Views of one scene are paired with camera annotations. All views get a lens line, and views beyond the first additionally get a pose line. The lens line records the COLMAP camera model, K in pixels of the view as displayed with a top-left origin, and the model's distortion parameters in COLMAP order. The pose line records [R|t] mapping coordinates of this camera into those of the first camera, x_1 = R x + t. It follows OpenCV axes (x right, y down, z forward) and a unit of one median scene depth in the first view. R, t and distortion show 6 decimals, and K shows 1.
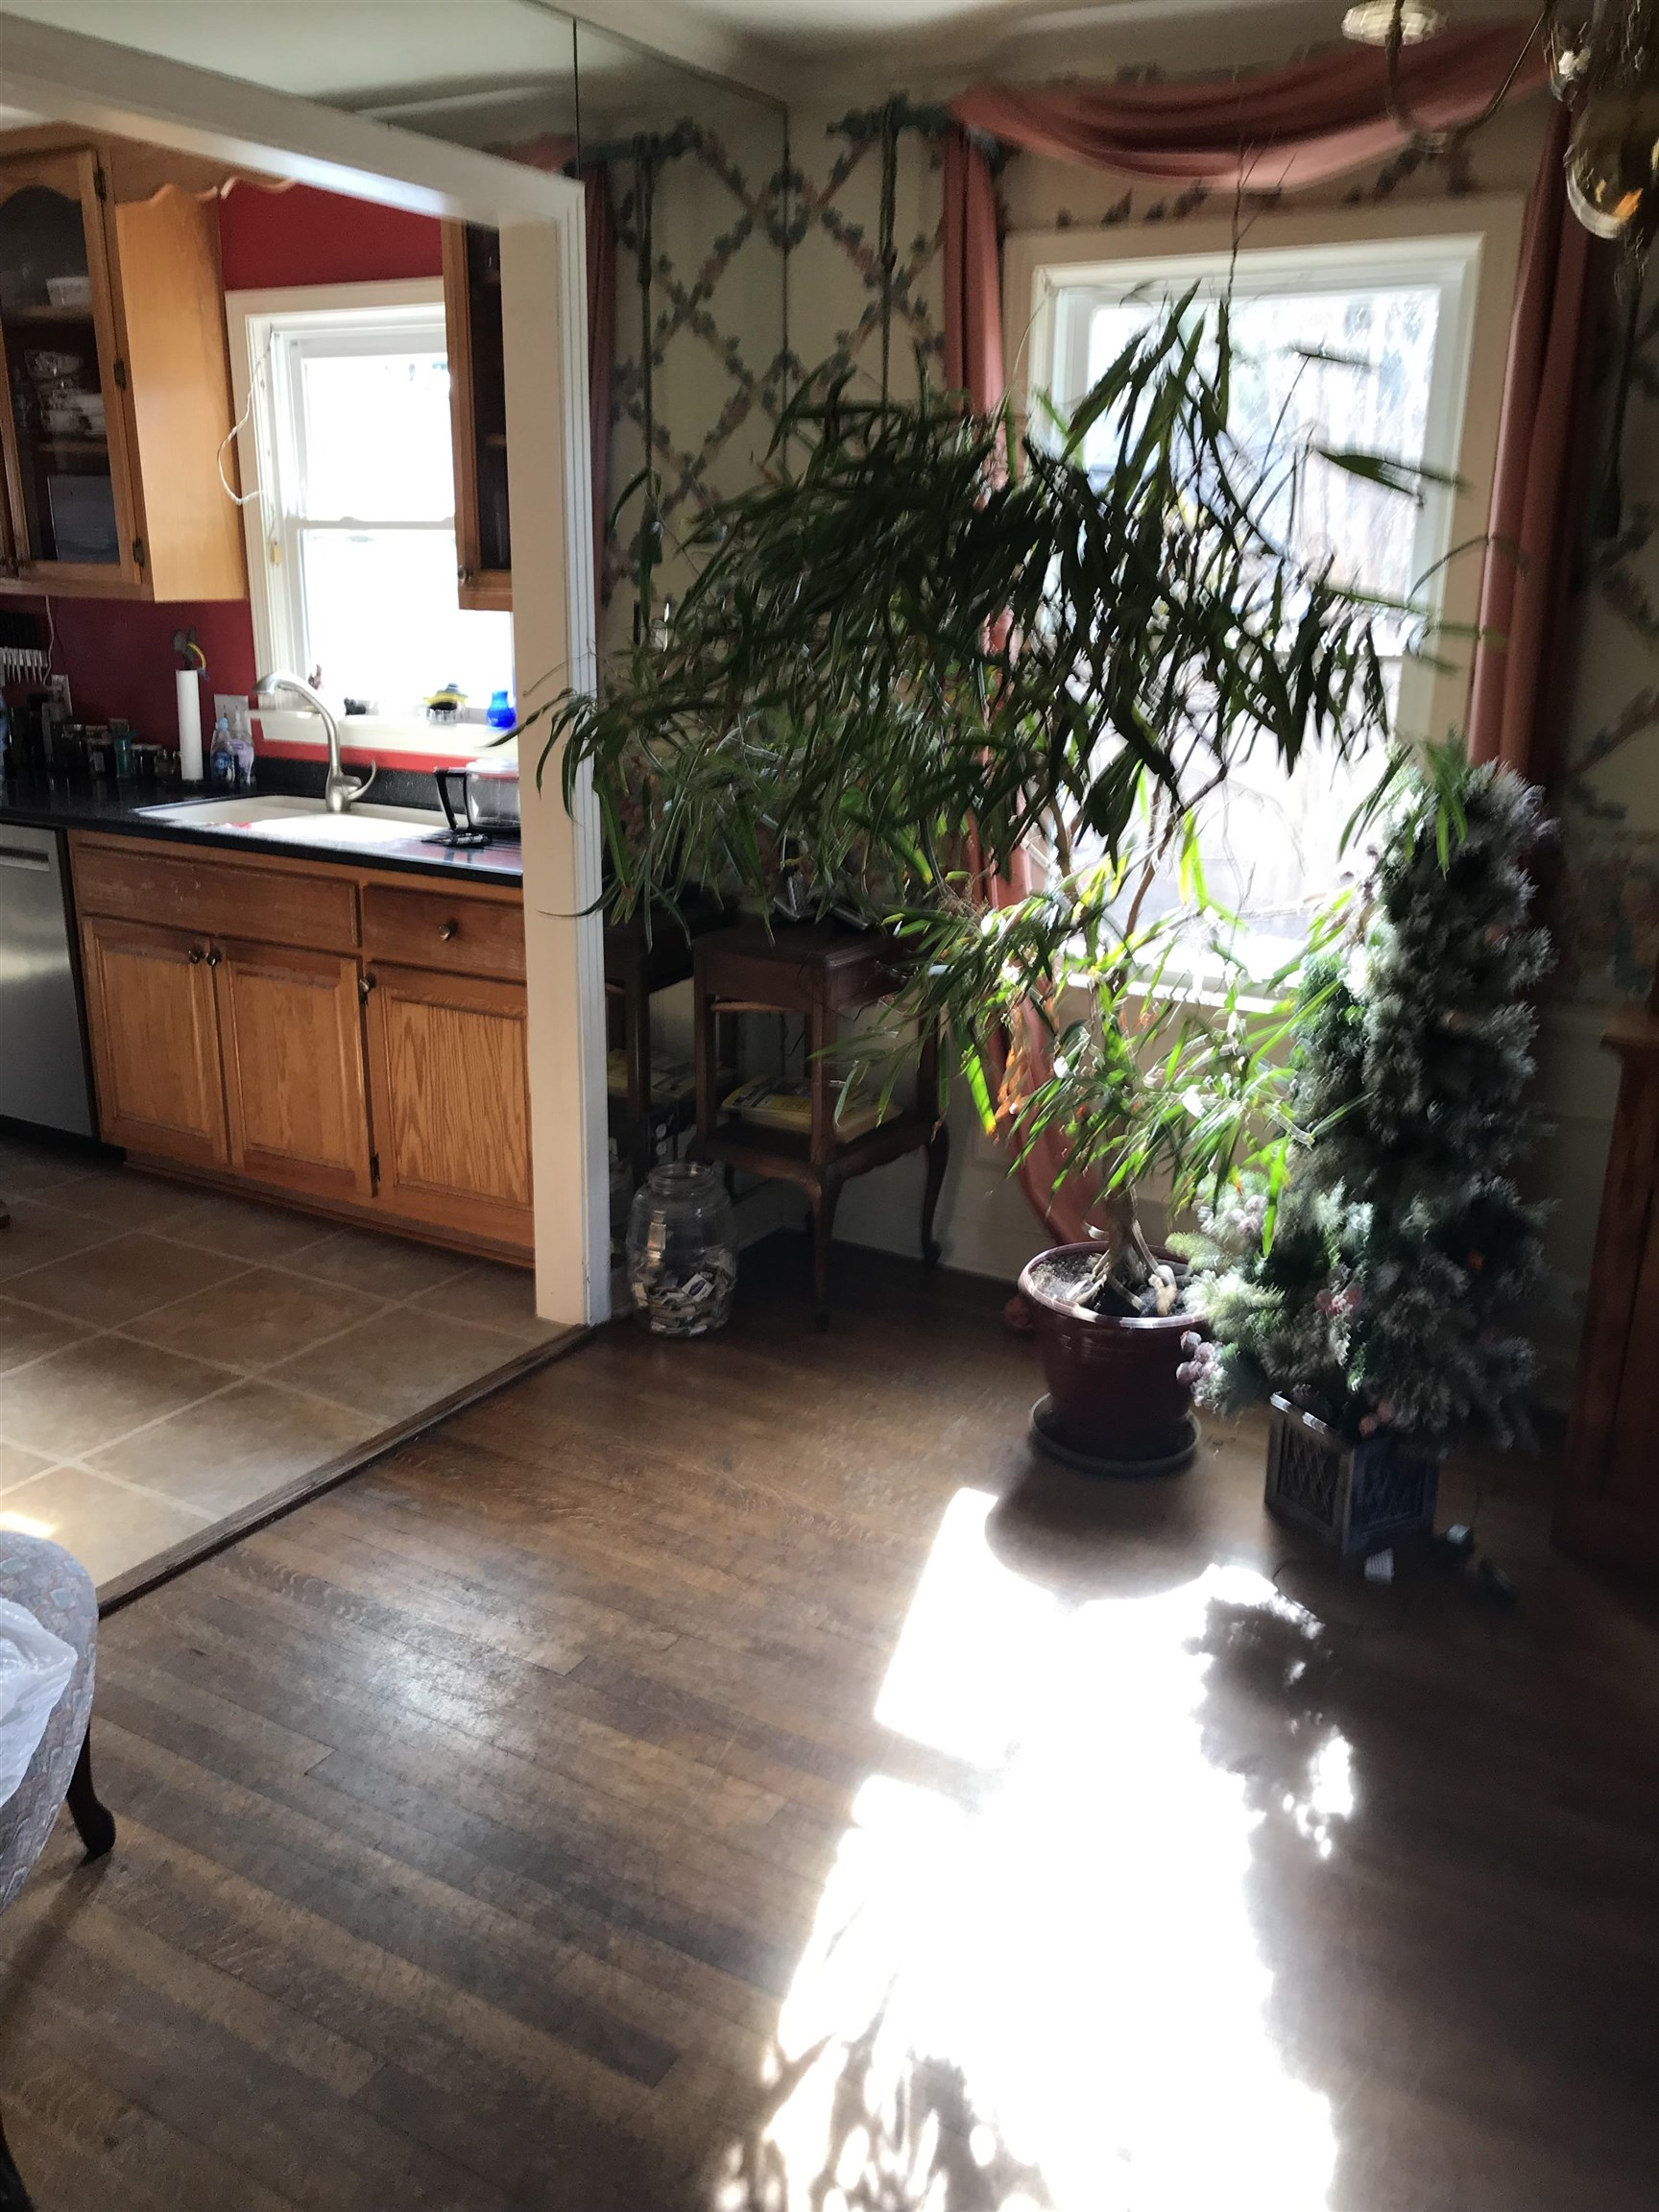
lens RADIAL K [[1807.7, 0, 829.4], [0, 1807.7, 1100.0], [0, 0, 1]] dist [0.004532, 0.015734]
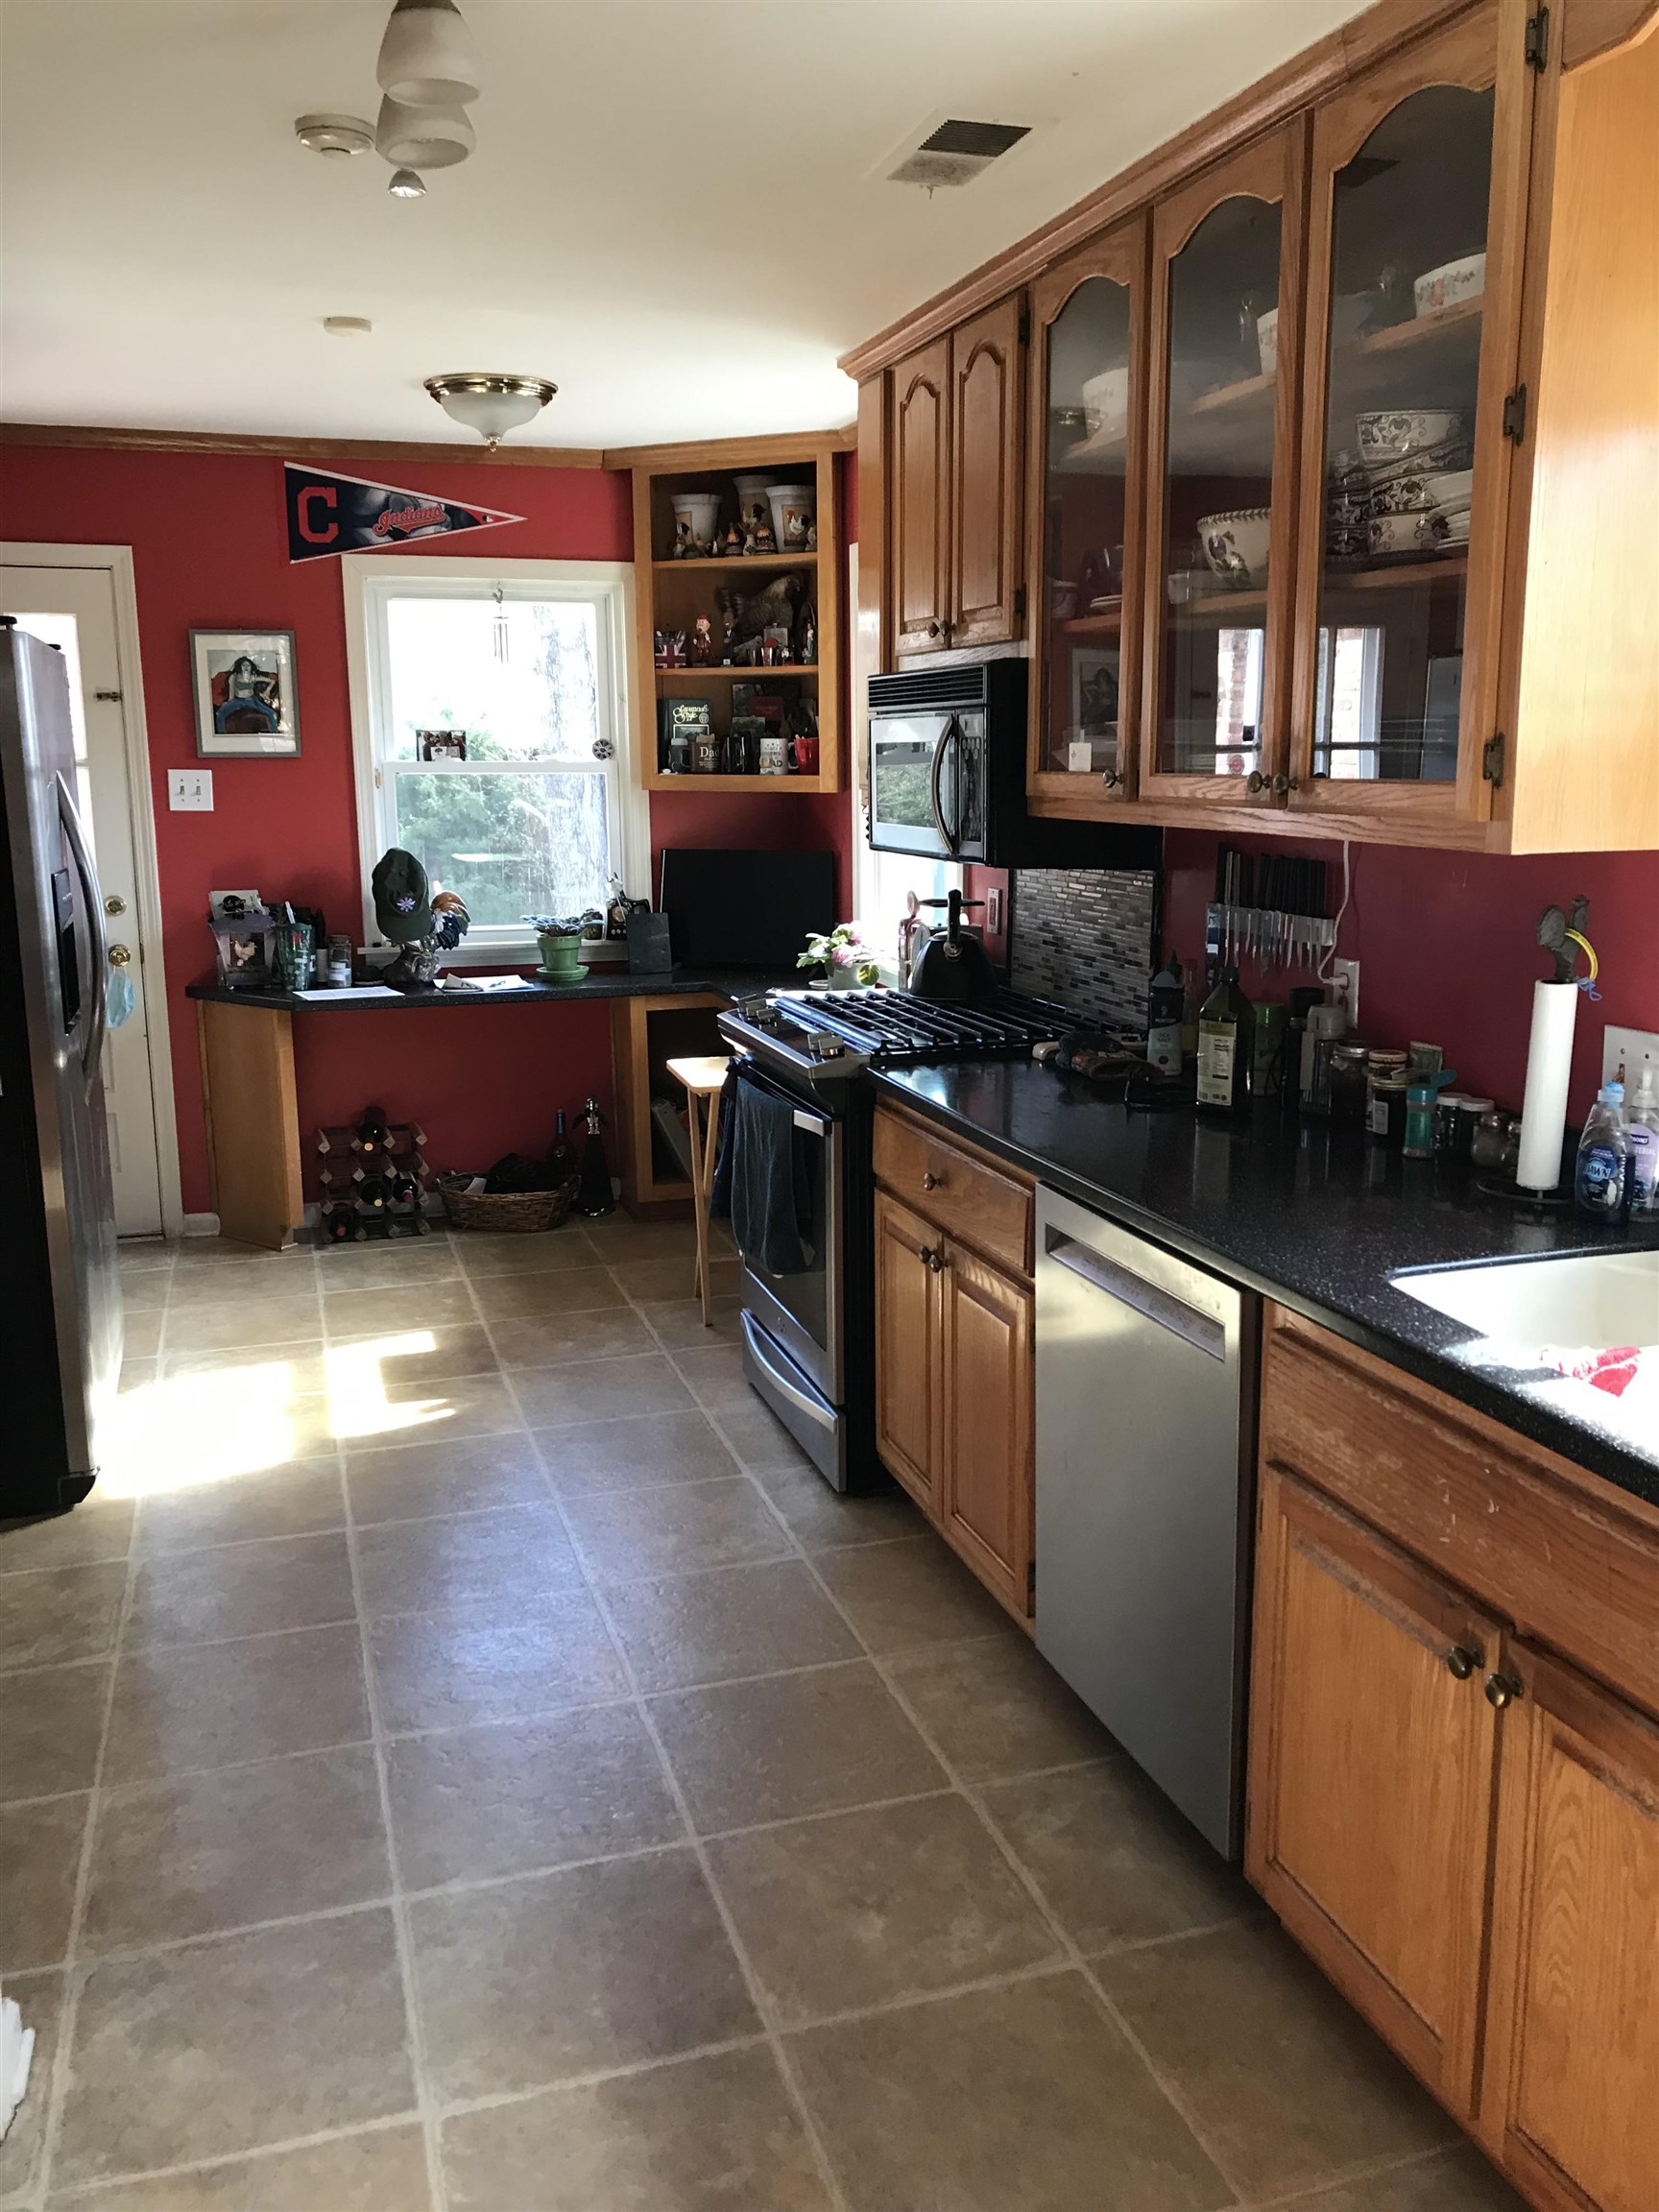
lens RADIAL K [[1807.7, 0, 829.4], [0, 1807.7, 1105.4], [0, 0, 1]] dist [0.004532, 0.015734]
pose [[0.747555, 0.107192, -0.655494, -0.038689], [-0.174078, 0.984013, -0.037612, -0.033789], [0.640983, 0.142224, 0.754264, 0.111054]]
